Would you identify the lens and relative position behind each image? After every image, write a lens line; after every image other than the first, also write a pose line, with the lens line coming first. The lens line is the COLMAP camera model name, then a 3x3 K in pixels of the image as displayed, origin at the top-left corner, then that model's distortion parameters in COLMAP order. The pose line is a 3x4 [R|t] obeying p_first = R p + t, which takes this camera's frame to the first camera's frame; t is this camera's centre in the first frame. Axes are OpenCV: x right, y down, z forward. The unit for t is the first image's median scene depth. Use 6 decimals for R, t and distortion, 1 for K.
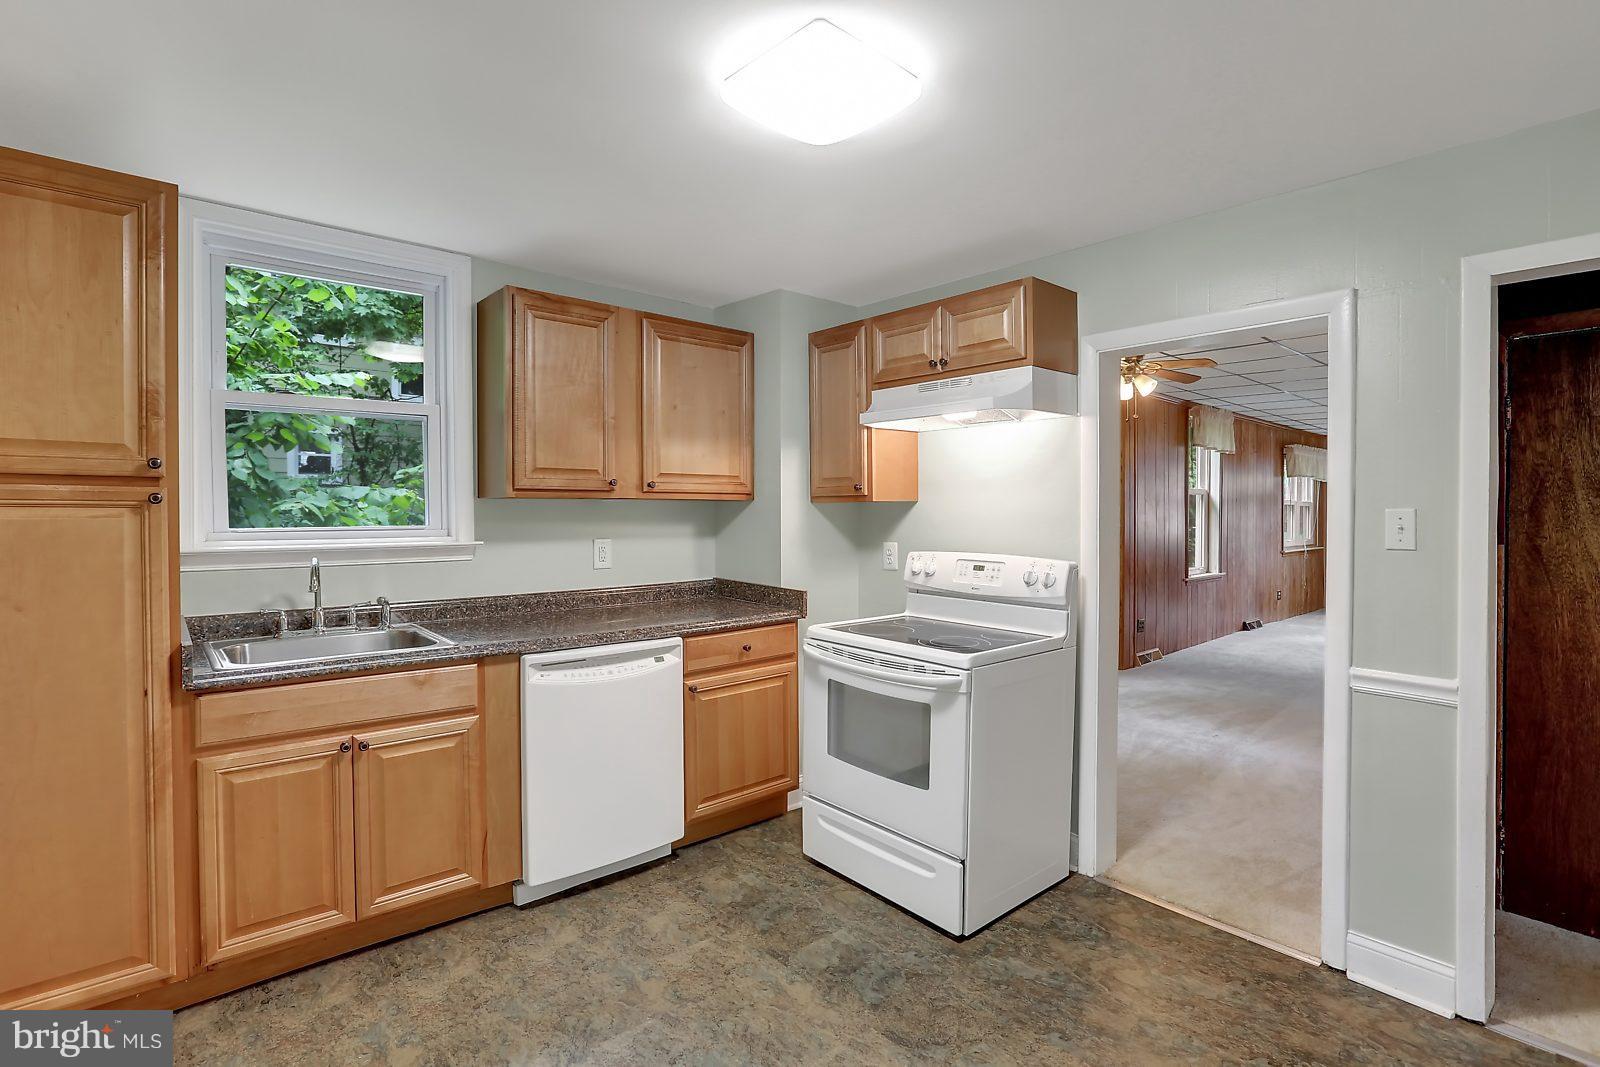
lens RADIAL K [[761.5, 0, 795.7], [0, 761.5, 522.2], [0, 0, 1]] dist [-0.036813, 0.008110]
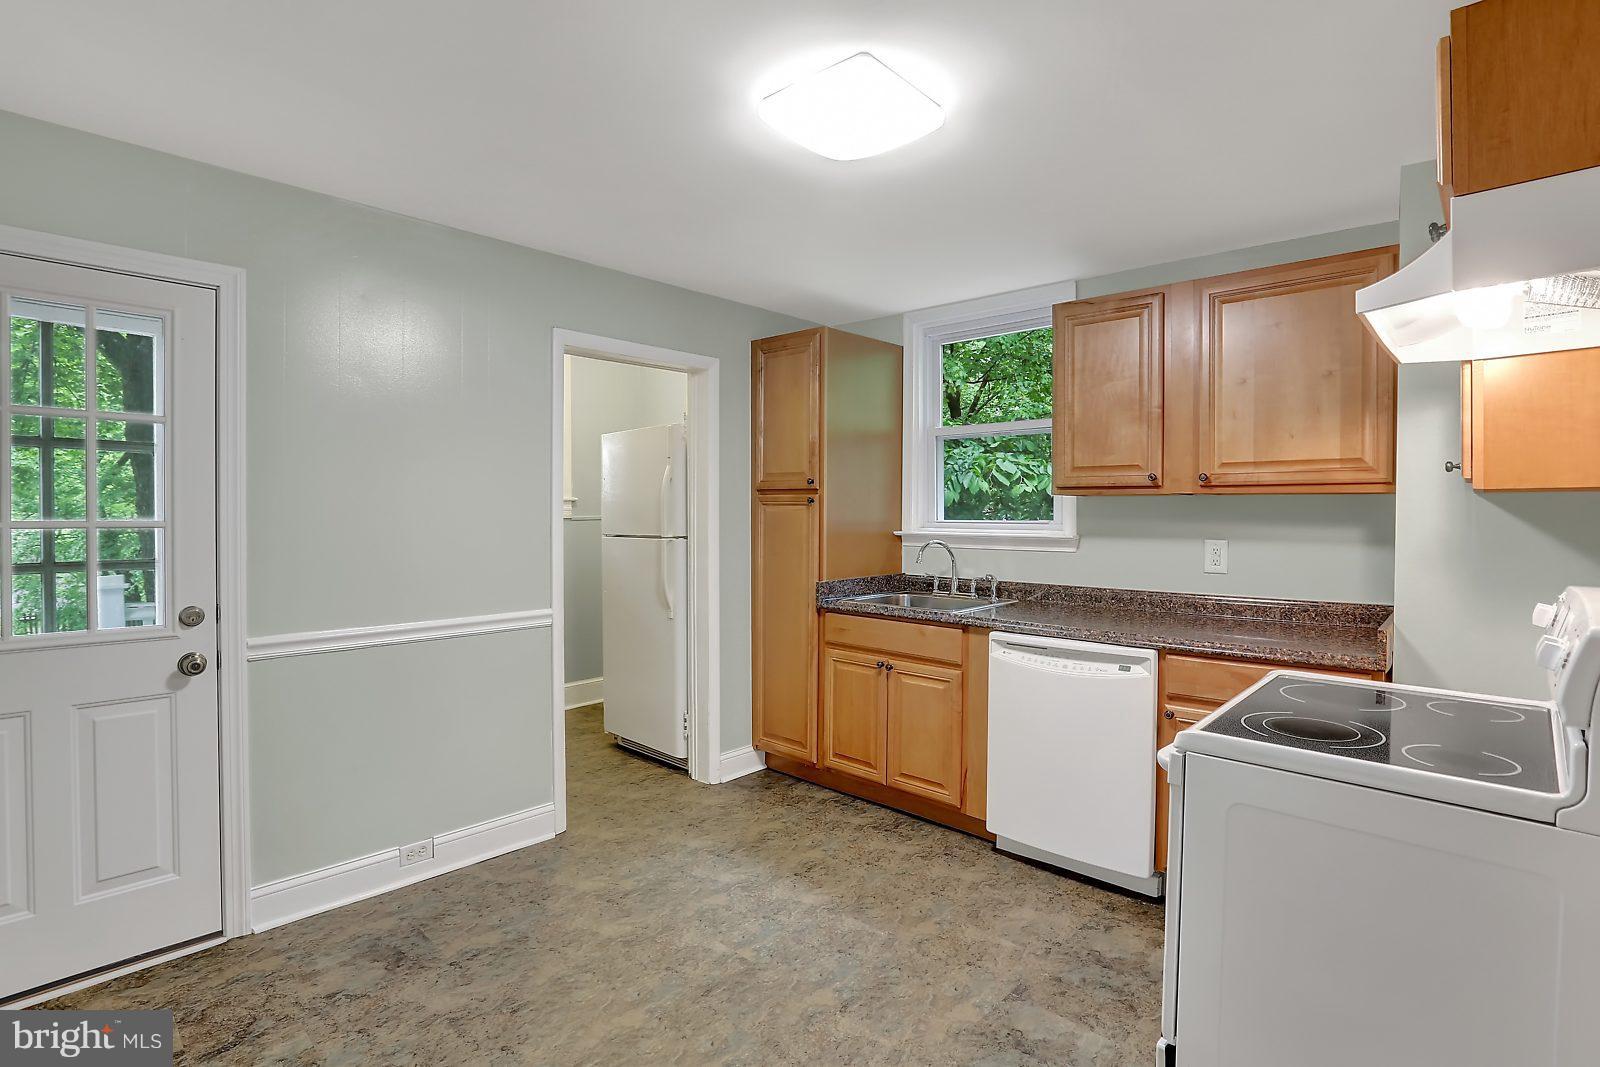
lens RADIAL K [[761.5, 0, 793.4], [0, 761.5, 524.5], [0, 0, 1]] dist [-0.036813, 0.008110]
pose [[0.104910, 0.013901, -0.994385, 0.798927], [-0.019228, 0.999744, 0.011947, 0.004662], [0.994296, 0.017867, 0.105150, 0.593867]]
